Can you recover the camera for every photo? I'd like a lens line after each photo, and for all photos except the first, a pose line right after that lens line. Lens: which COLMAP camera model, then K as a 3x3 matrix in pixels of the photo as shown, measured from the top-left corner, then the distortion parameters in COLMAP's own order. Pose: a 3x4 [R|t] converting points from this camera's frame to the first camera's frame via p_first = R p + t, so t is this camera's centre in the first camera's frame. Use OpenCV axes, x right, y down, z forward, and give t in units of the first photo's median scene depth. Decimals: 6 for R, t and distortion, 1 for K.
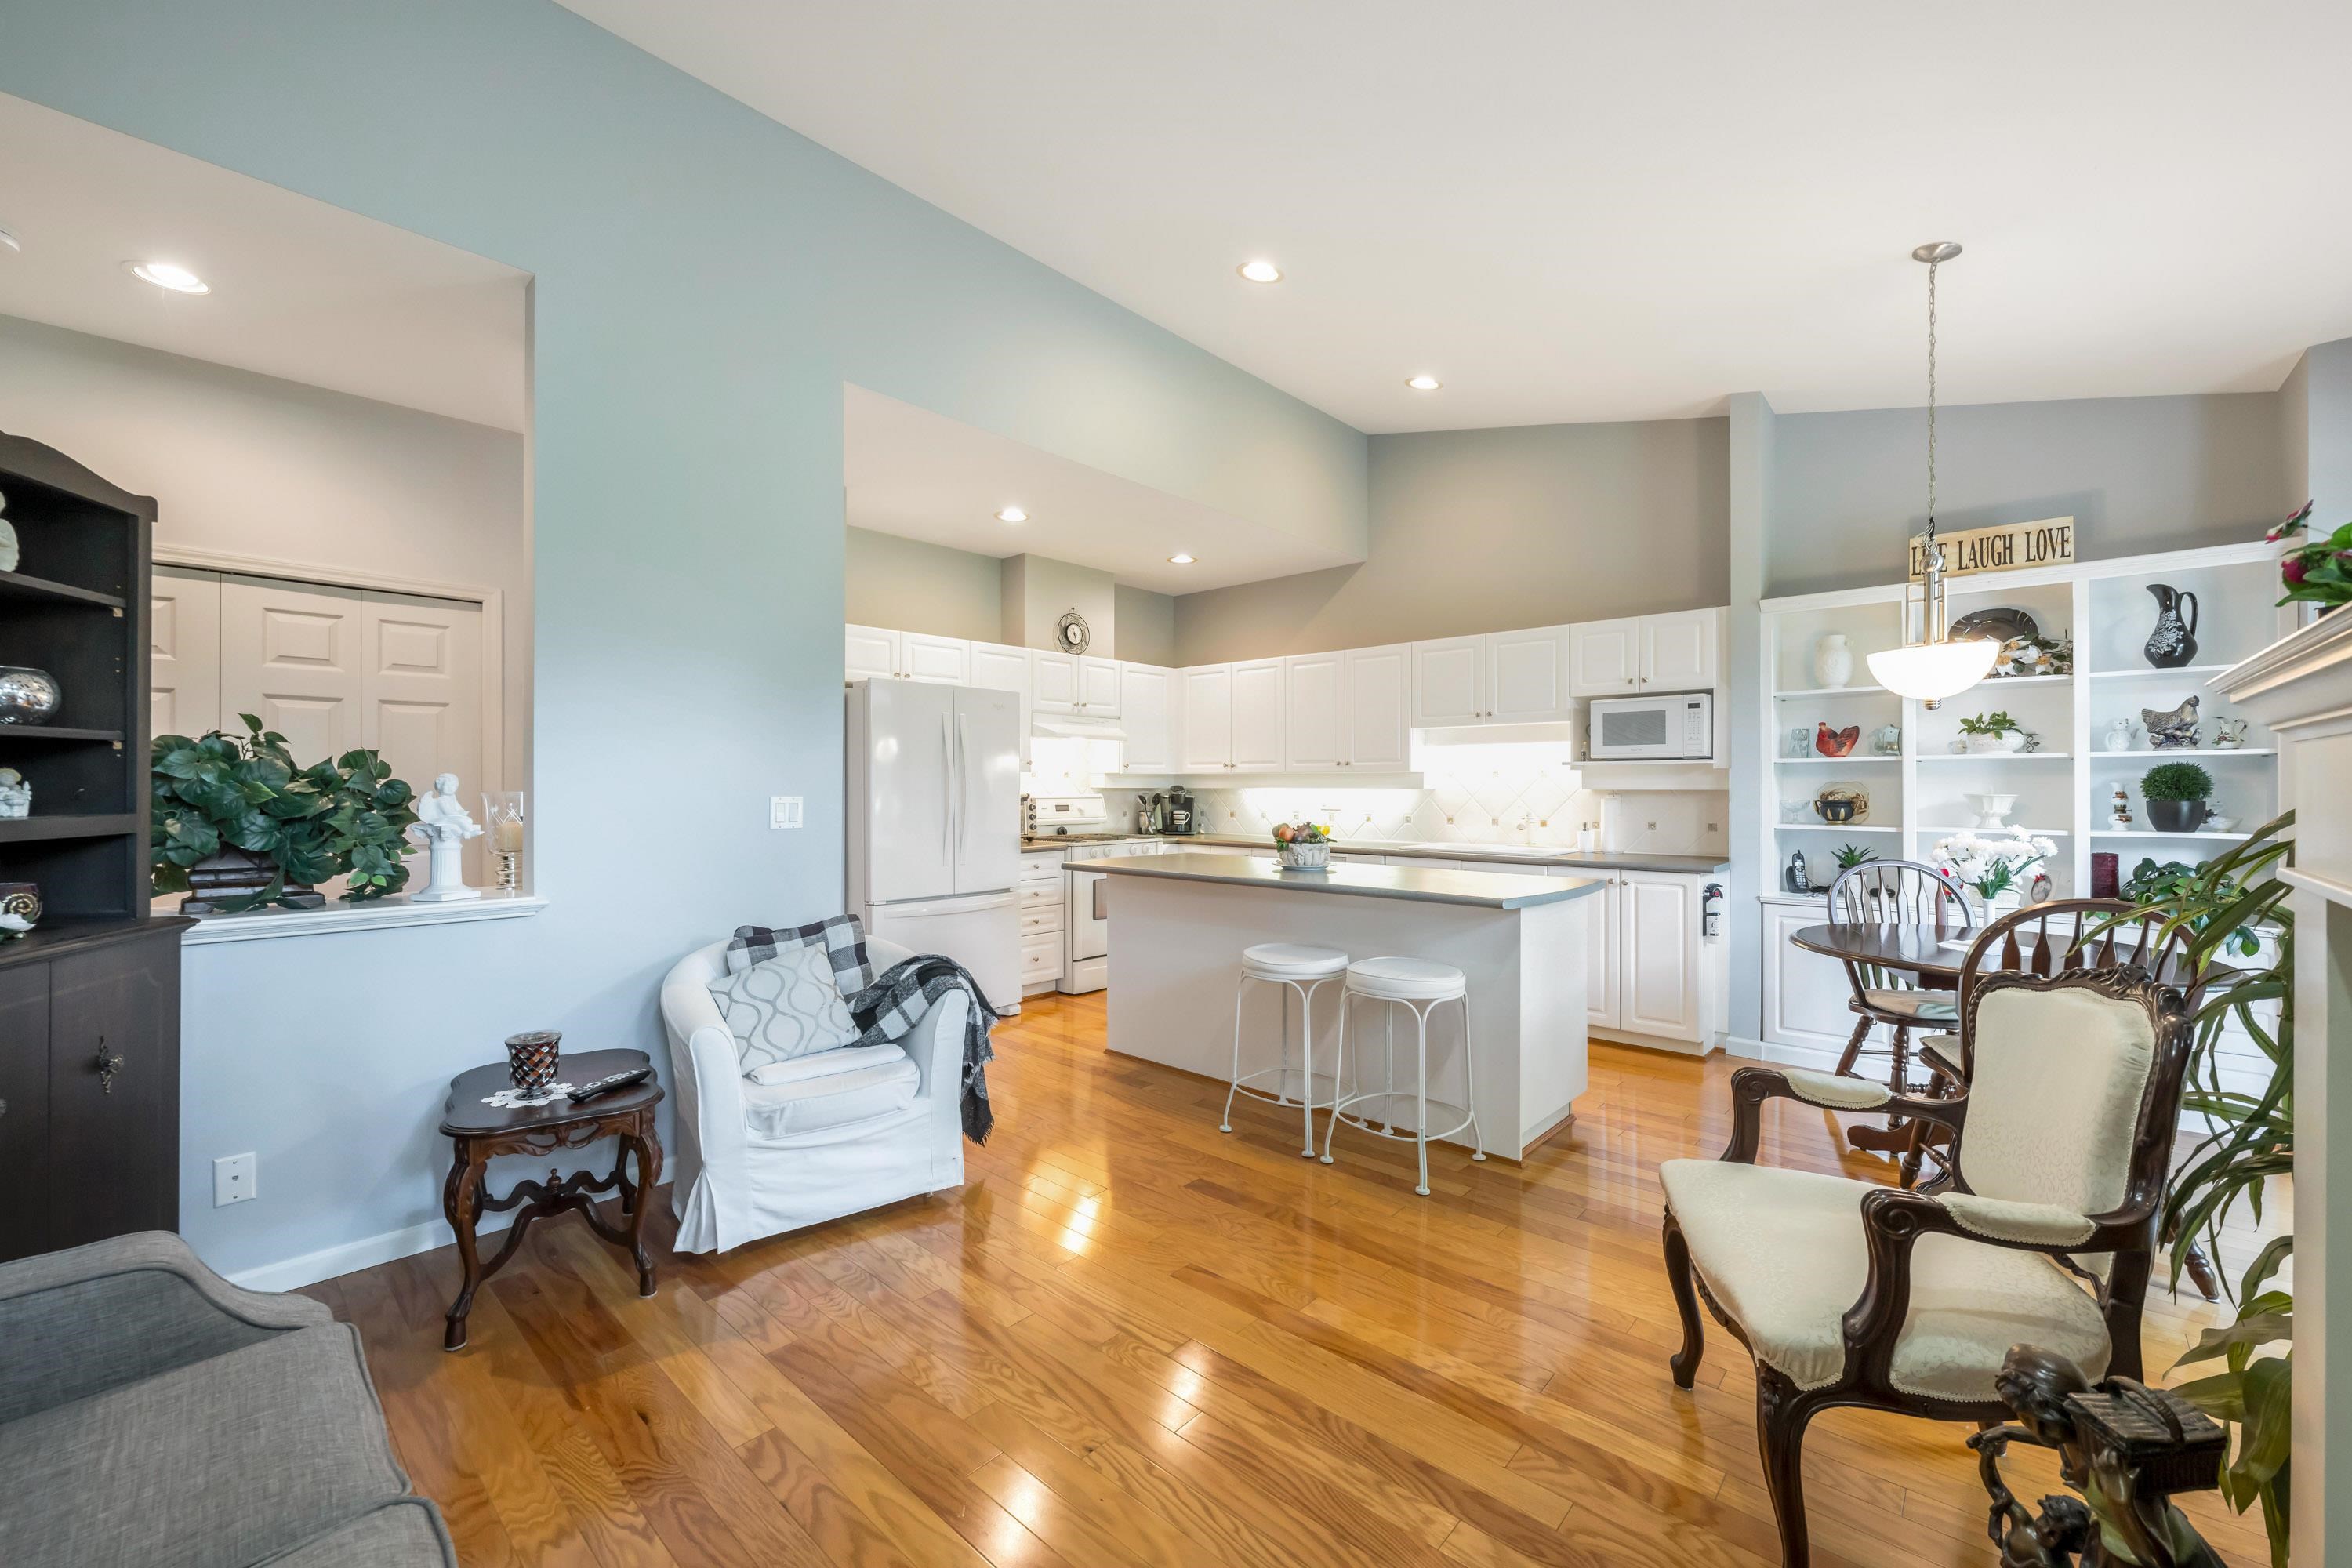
lens RADIAL K [[935.8, 0, 1181.8], [0, 935.8, 782.8], [0, 0, 1]] dist [0.000277, 0.000181]
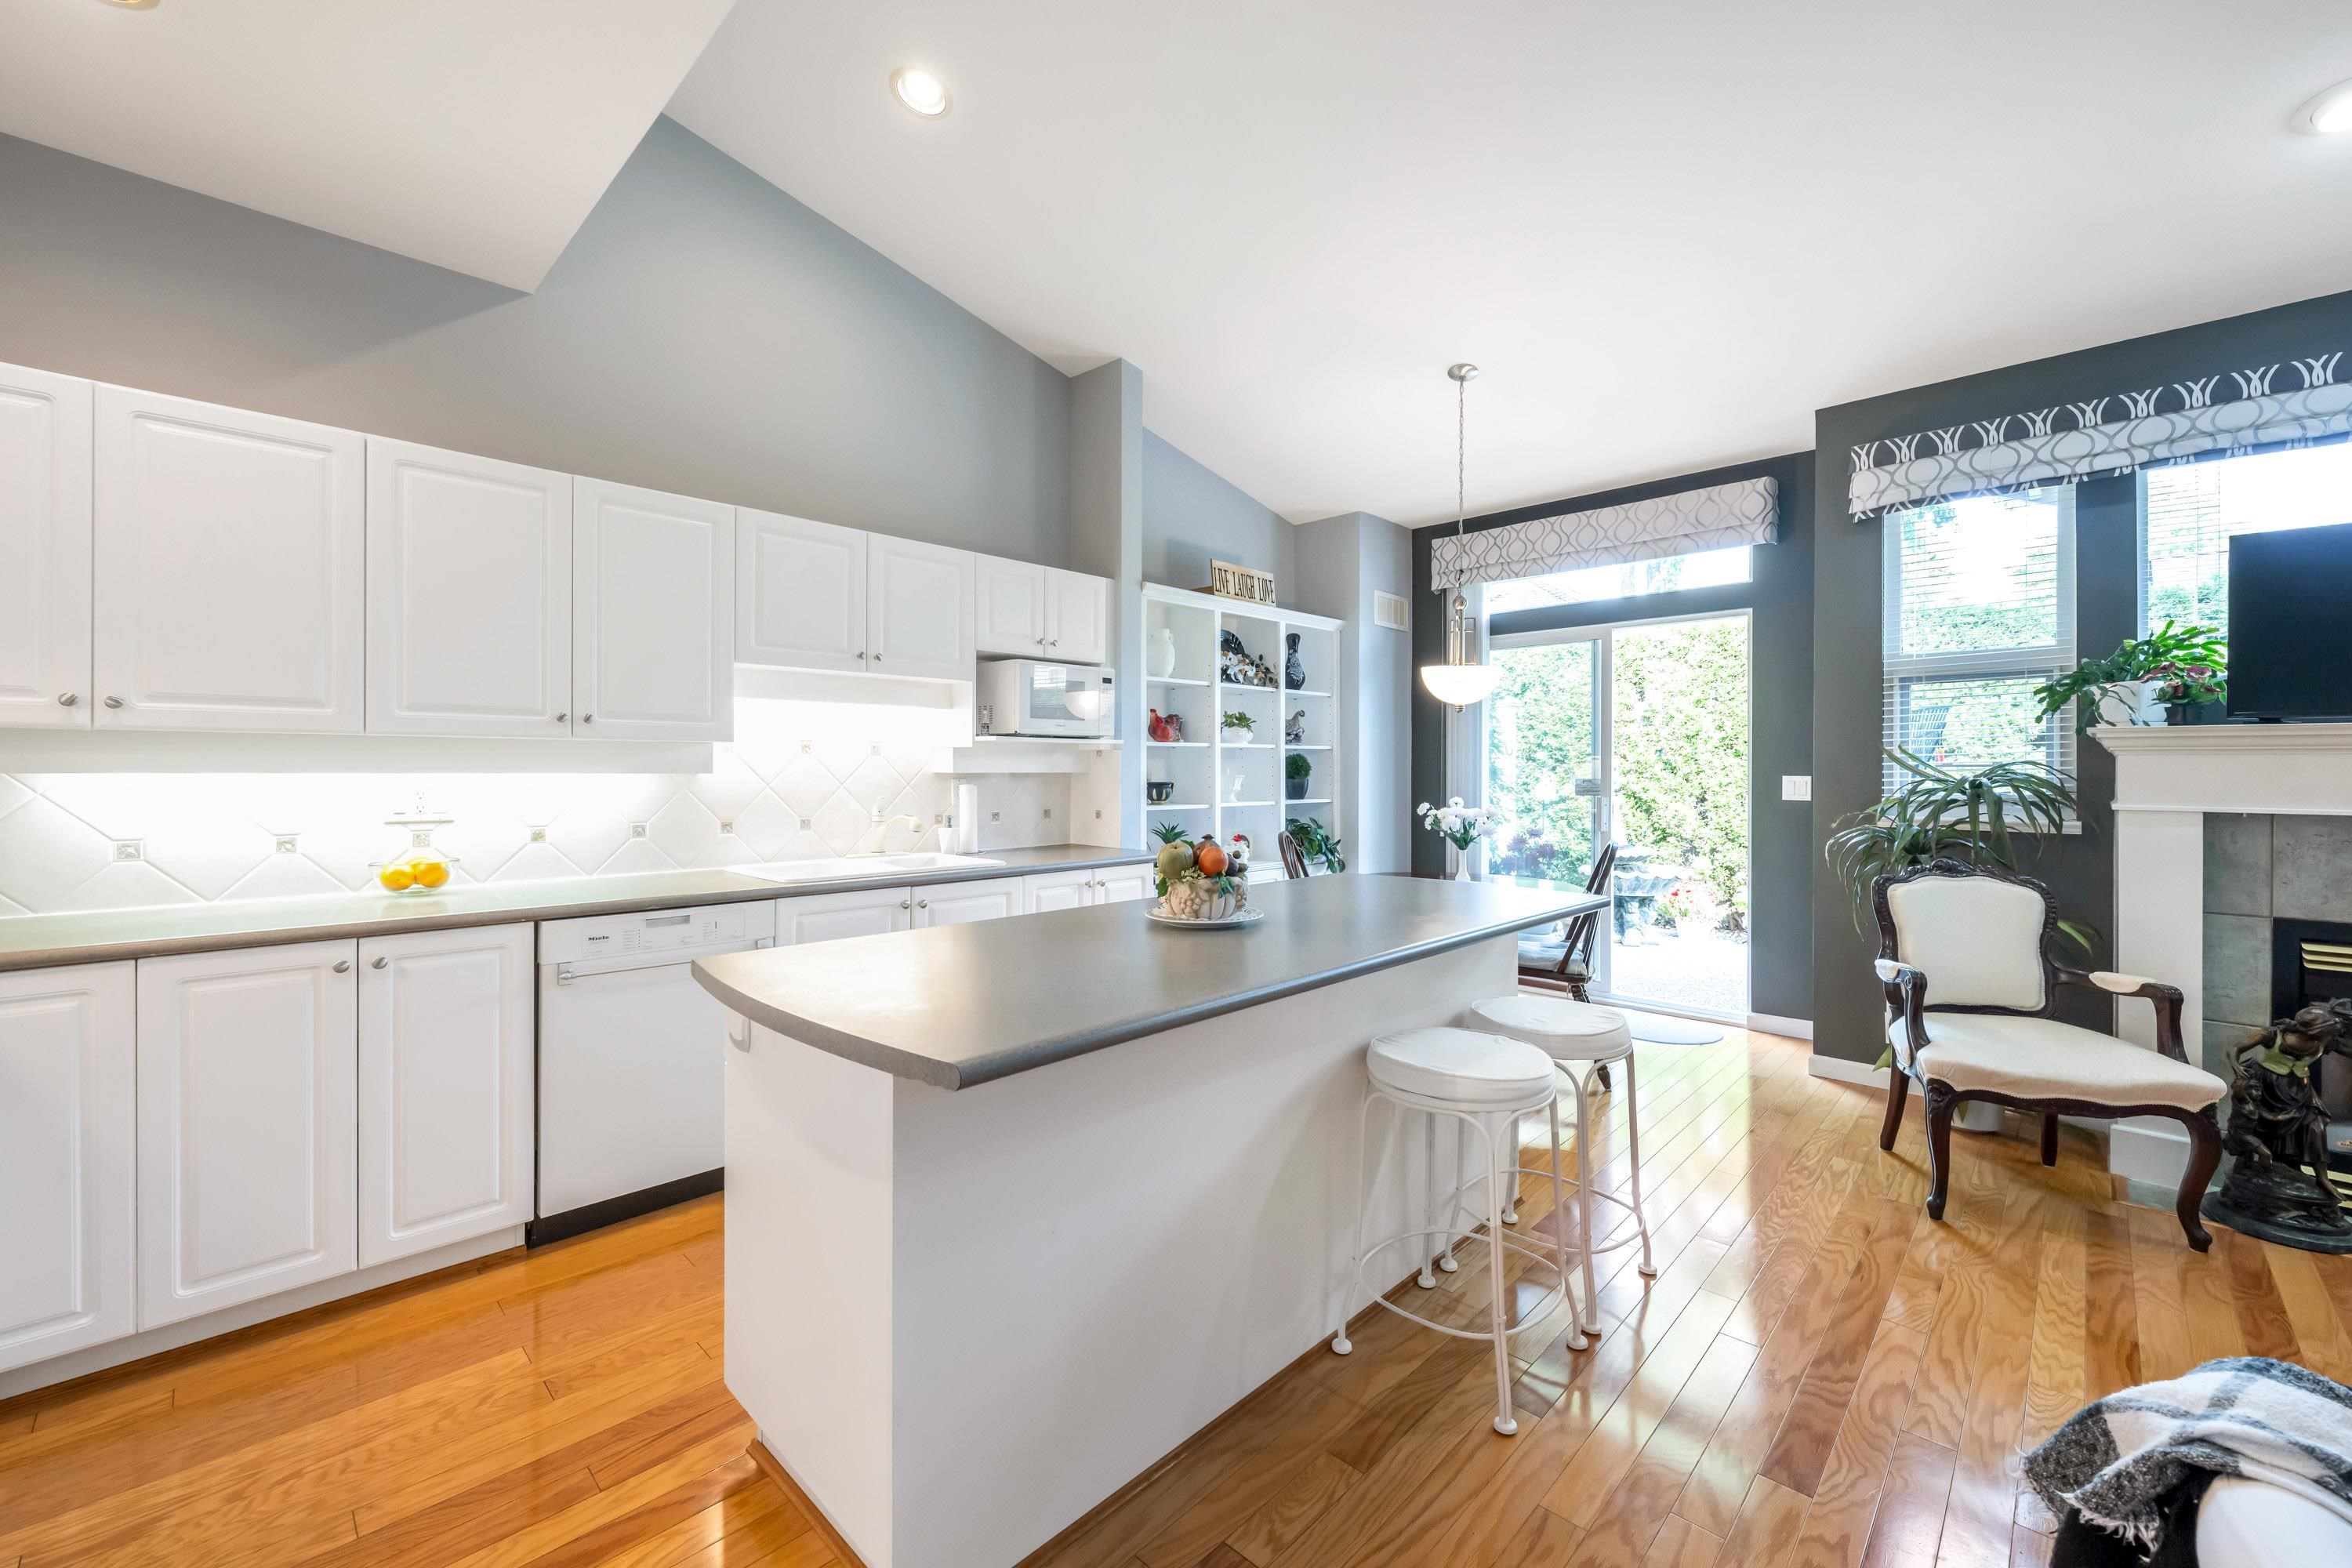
lens RADIAL K [[950.4, 0, 1178.1], [0, 950.4, 769.8], [0, 0, 1]] dist [-0.000654, 0.000112]
pose [[0.031353, -0.001680, 0.999507, -0.369005], [-0.006379, 0.999978, 0.001881, 0.002384], [-0.999488, -0.006434, 0.031342, 0.880050]]
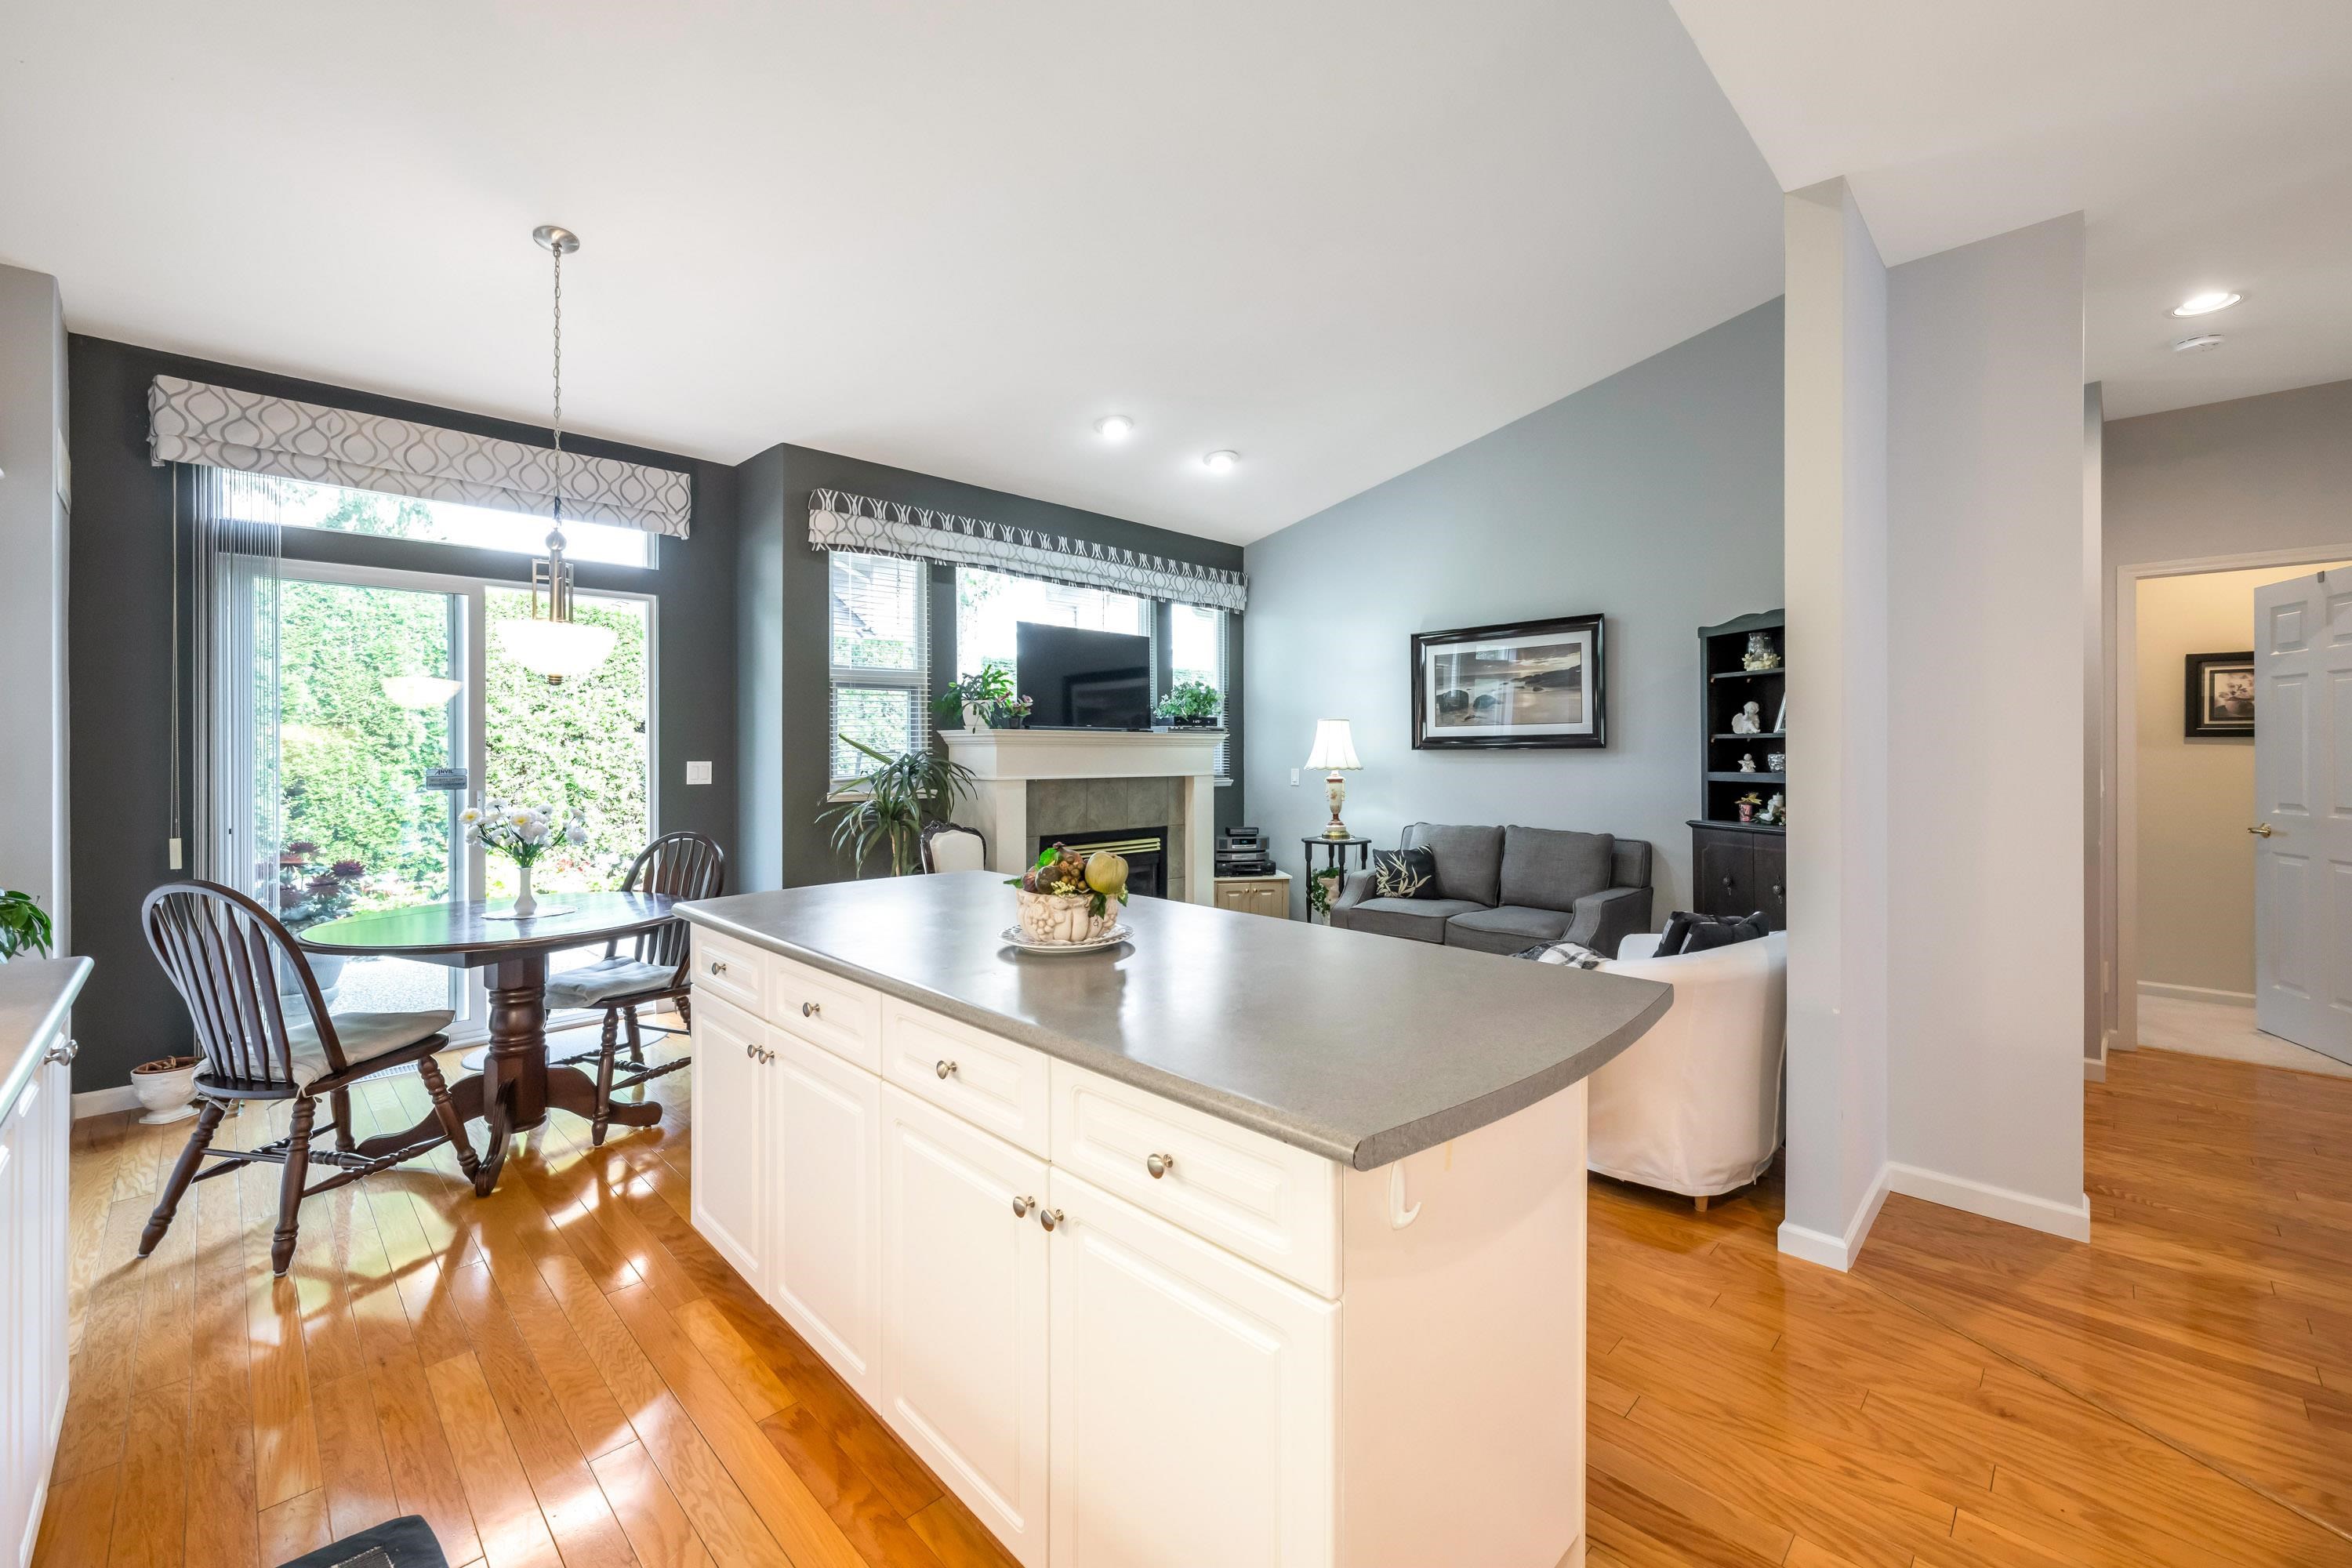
lens RADIAL K [[946.5, 0, 1198.0], [0, 946.5, 753.0], [0, 0, 1]] dist [0.000203, 0.000043]
pose [[-0.999516, -0.001339, 0.031069, 0.046919], [-0.001311, 0.999999, 0.000936, -0.004566], [-0.031070, 0.000895, -0.999517, 1.299502]]
